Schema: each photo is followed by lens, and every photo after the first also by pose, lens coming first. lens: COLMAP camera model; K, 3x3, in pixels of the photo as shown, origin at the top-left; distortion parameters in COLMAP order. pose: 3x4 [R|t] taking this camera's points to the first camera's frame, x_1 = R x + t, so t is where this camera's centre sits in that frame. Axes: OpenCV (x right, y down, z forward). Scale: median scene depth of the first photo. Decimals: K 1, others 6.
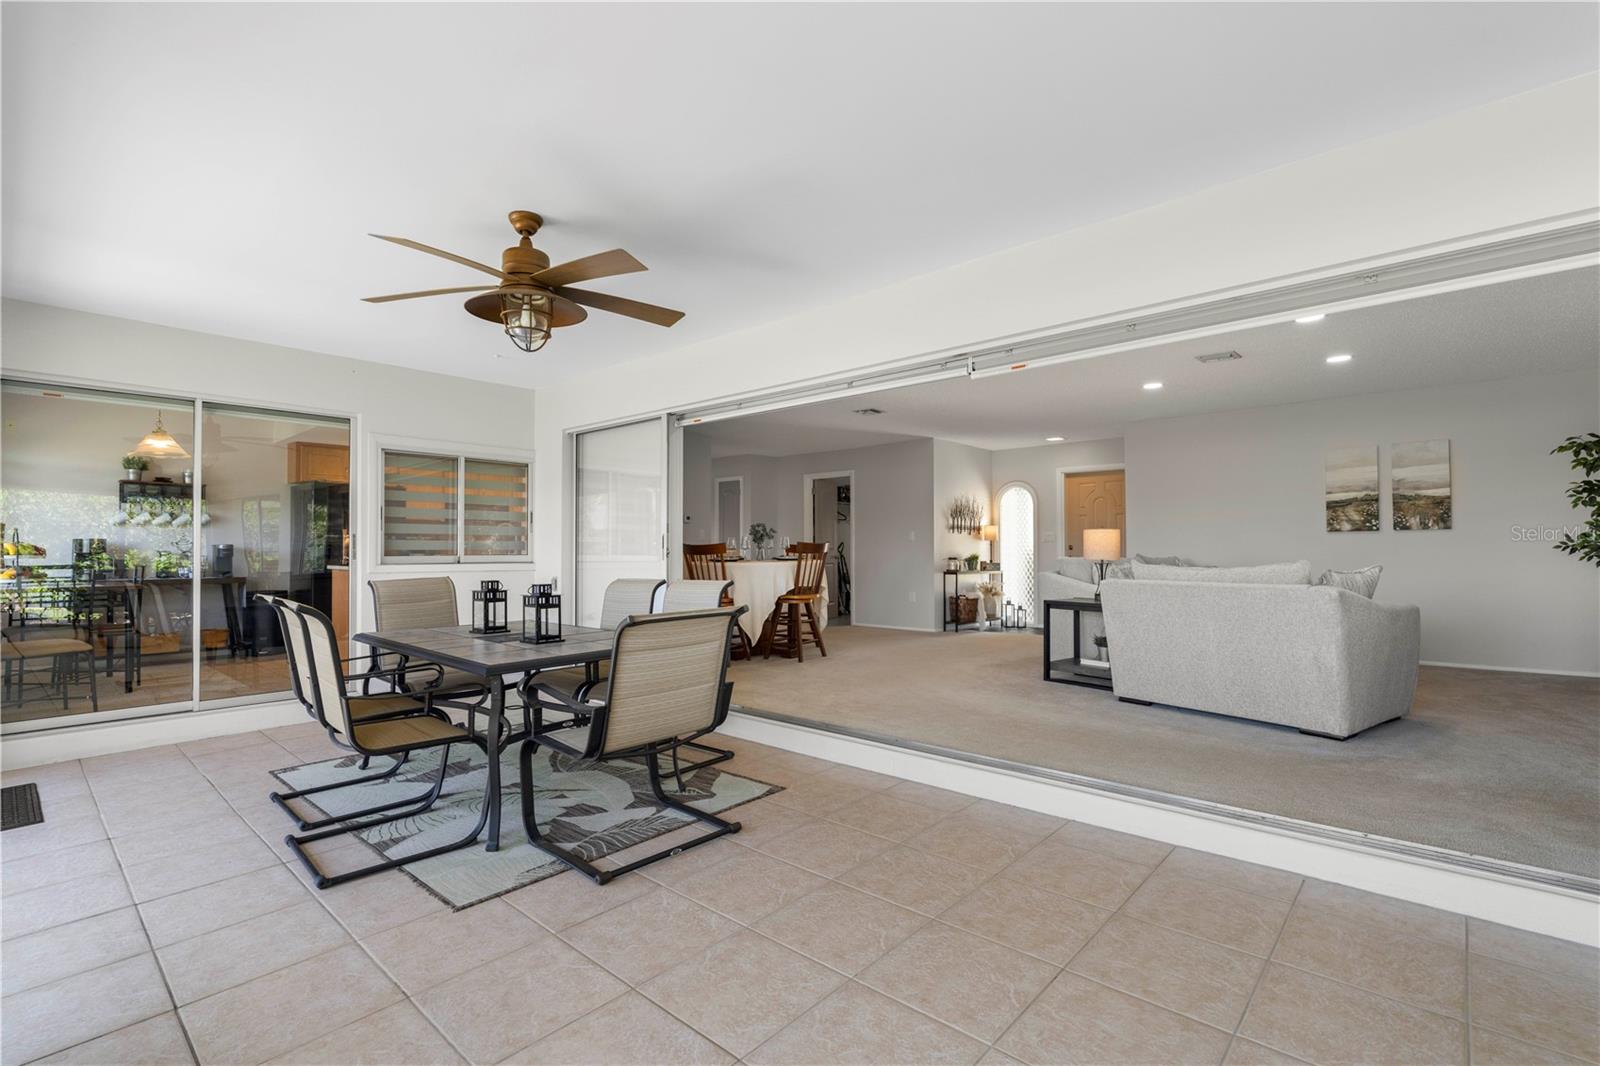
lens RADIAL K [[727.4, 0, 807.7], [0, 727.4, 539.3], [0, 0, 1]] dist [-0.002378, -0.000197]
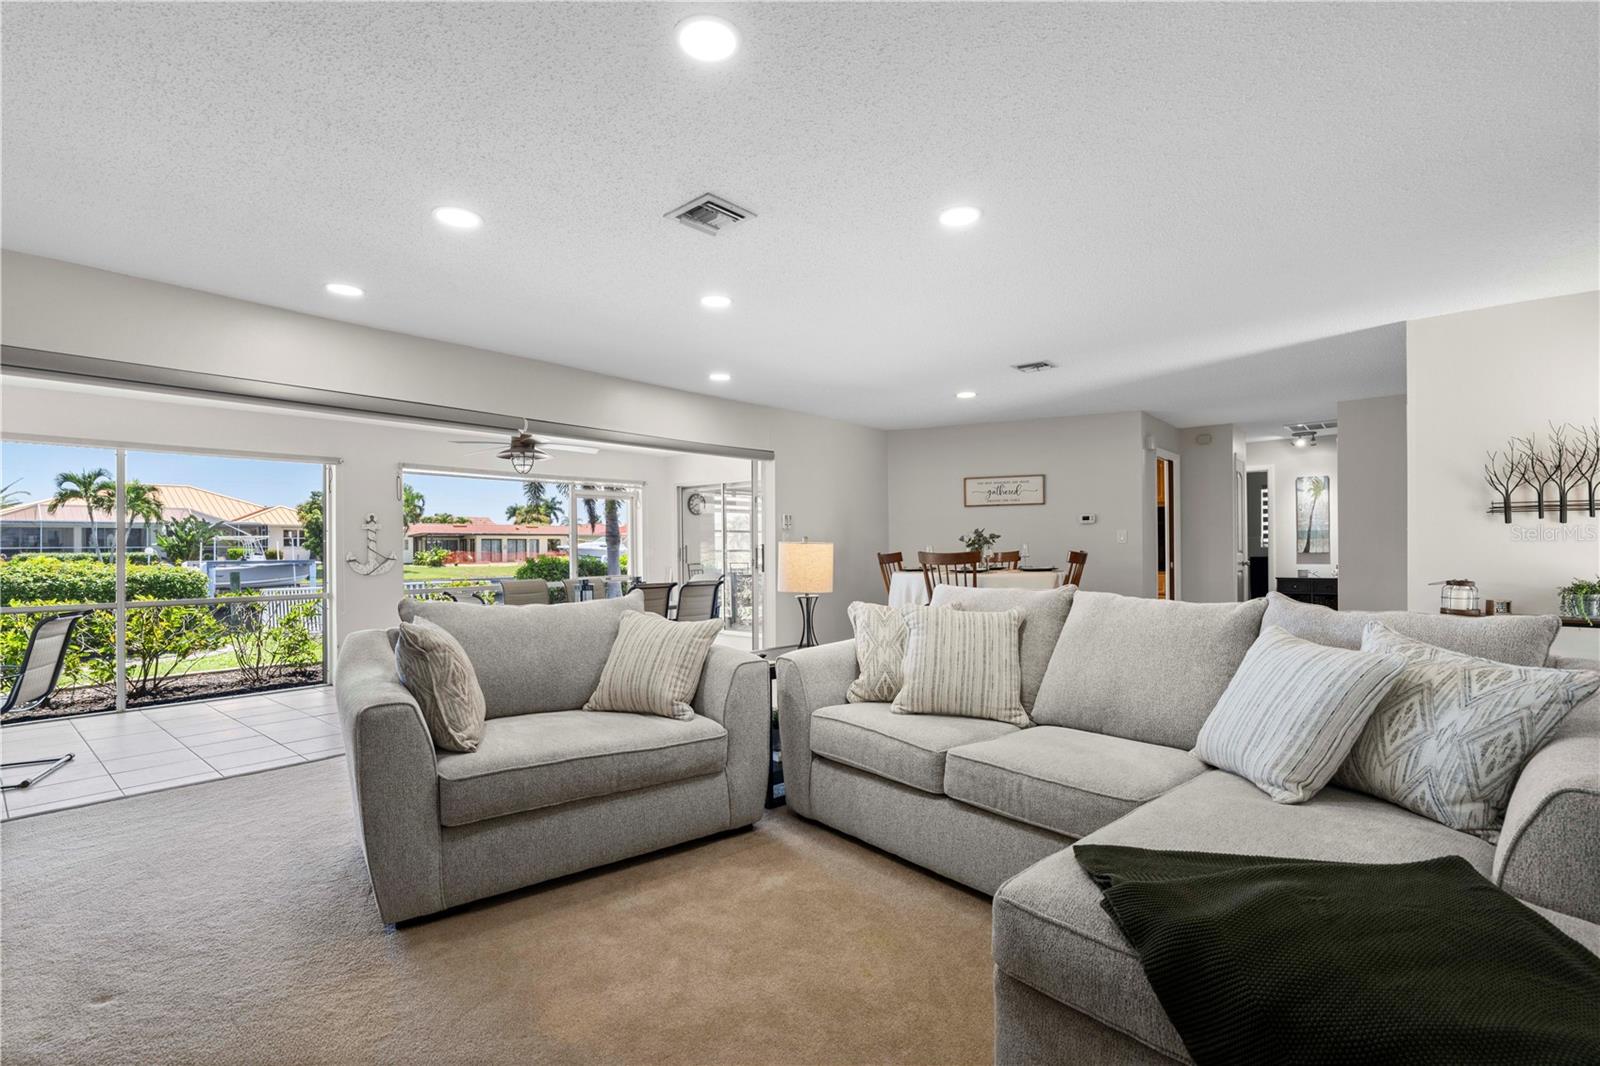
lens RADIAL K [[729.4, 0, 804.8], [0, 729.4, 547.3], [0, 0, 1]] dist [-0.004490, 0.000235]
pose [[0.022097, 0.003693, -0.999749, 0.863426], [0.026270, 0.999646, 0.004274, -0.009436], [0.999411, -0.026358, 0.021992, 0.830331]]
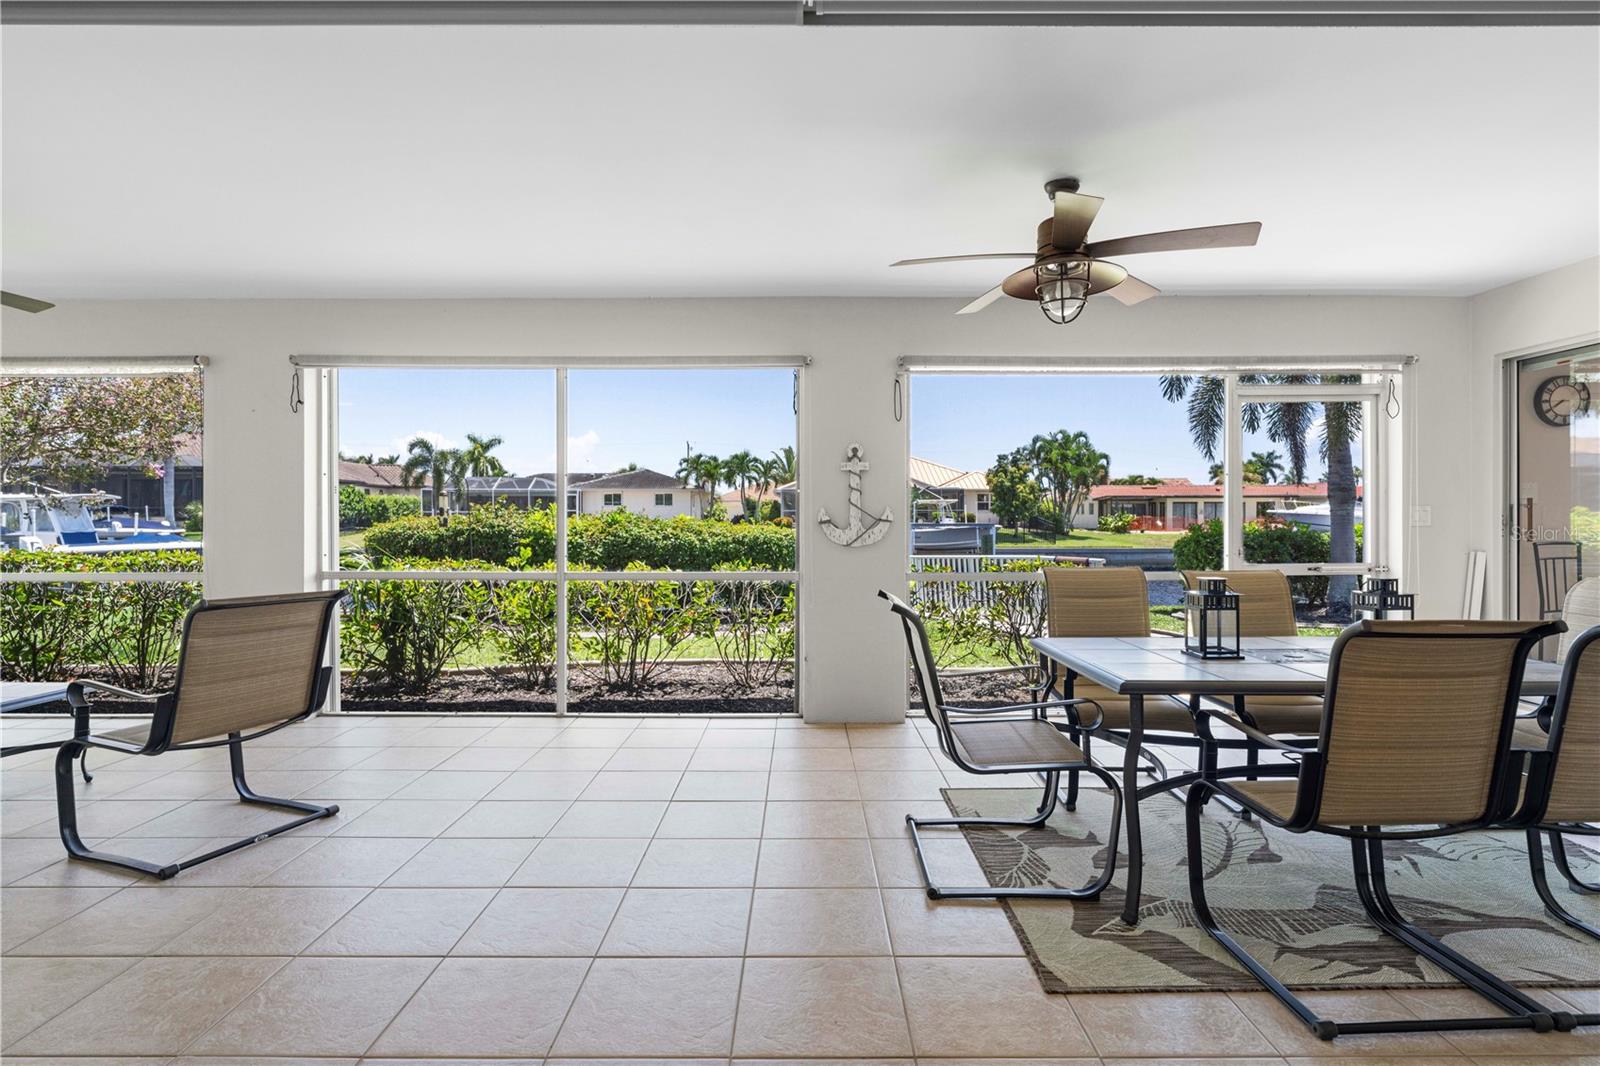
lens RADIAL K [[793.4, 0, 805.6], [0, 793.4, 520.4], [0, 0, 1]] dist [-0.001510, 0.000095]
pose [[-0.745757, 0.007872, -0.666171, 0.260229], [0.015343, 0.999868, -0.005360, -0.000477], [0.666041, -0.014218, -0.745780, 0.709776]]
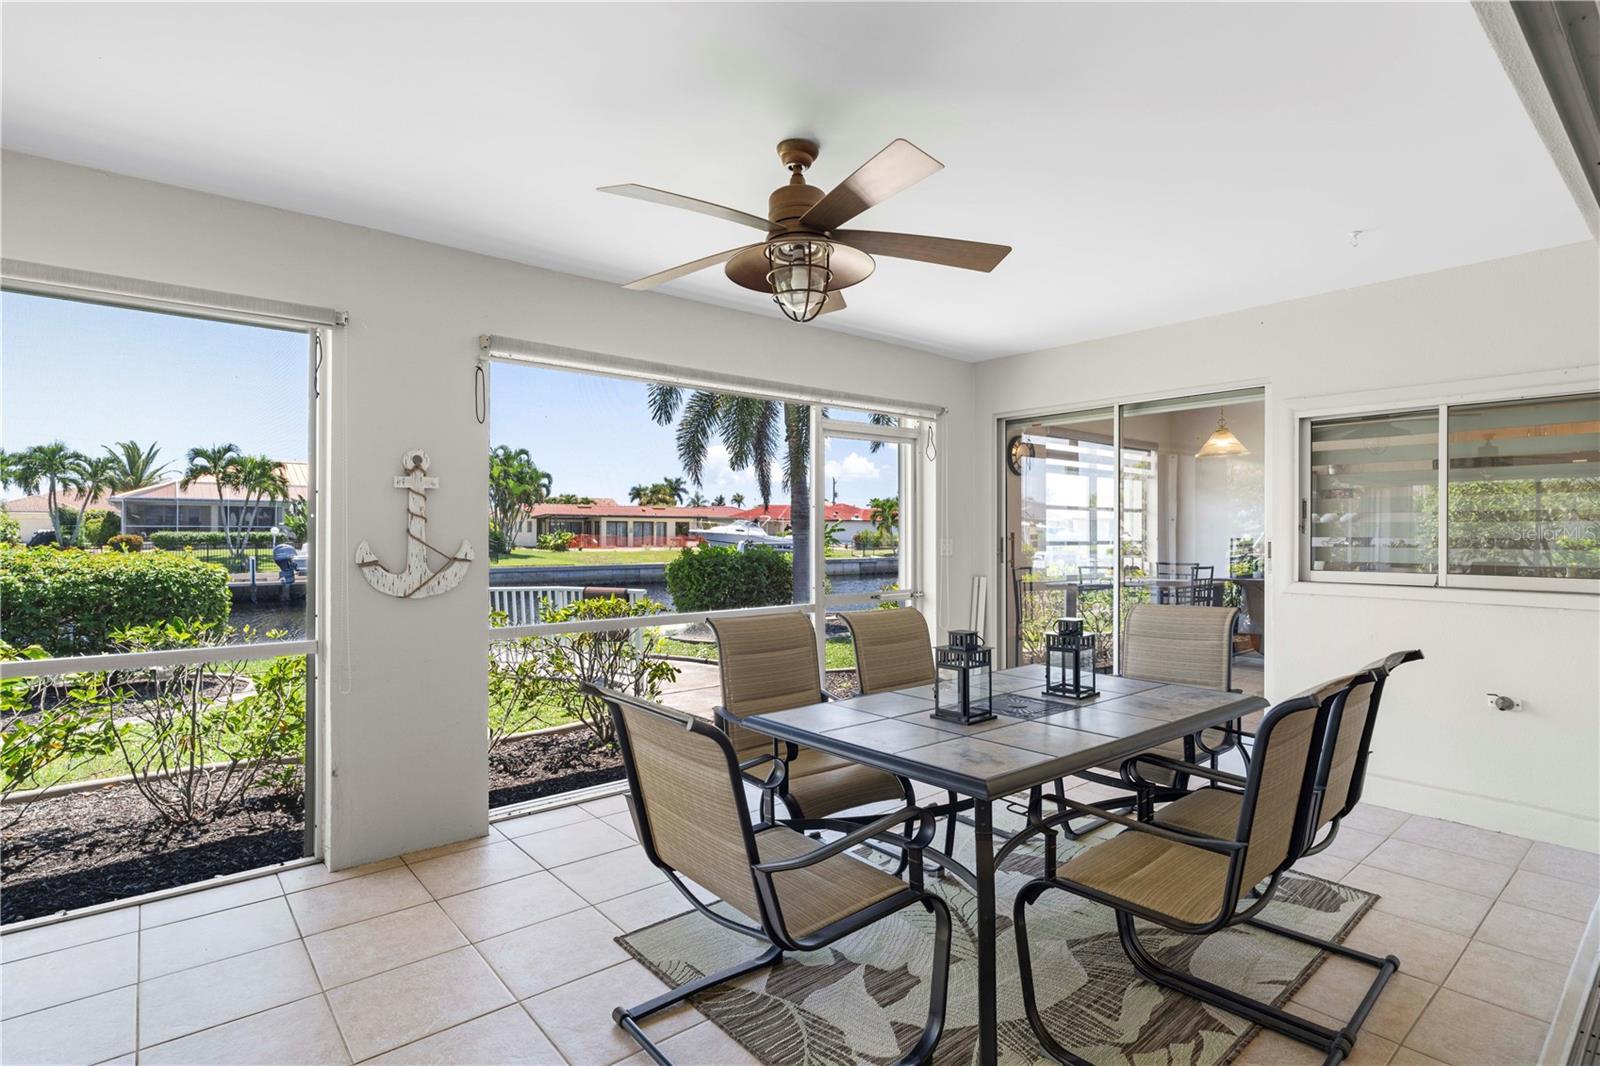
lens RADIAL K [[786.1, 0, 802.5], [0, 786.1, 532.3], [0, 0, 1]] dist [-0.005368, 0.000268]
pose [[-0.146523, 0.002050, -0.989205, 0.199925], [0.015686, 0.999877, -0.000251, -0.017670], [0.989083, -0.015554, -0.146537, 0.512969]]
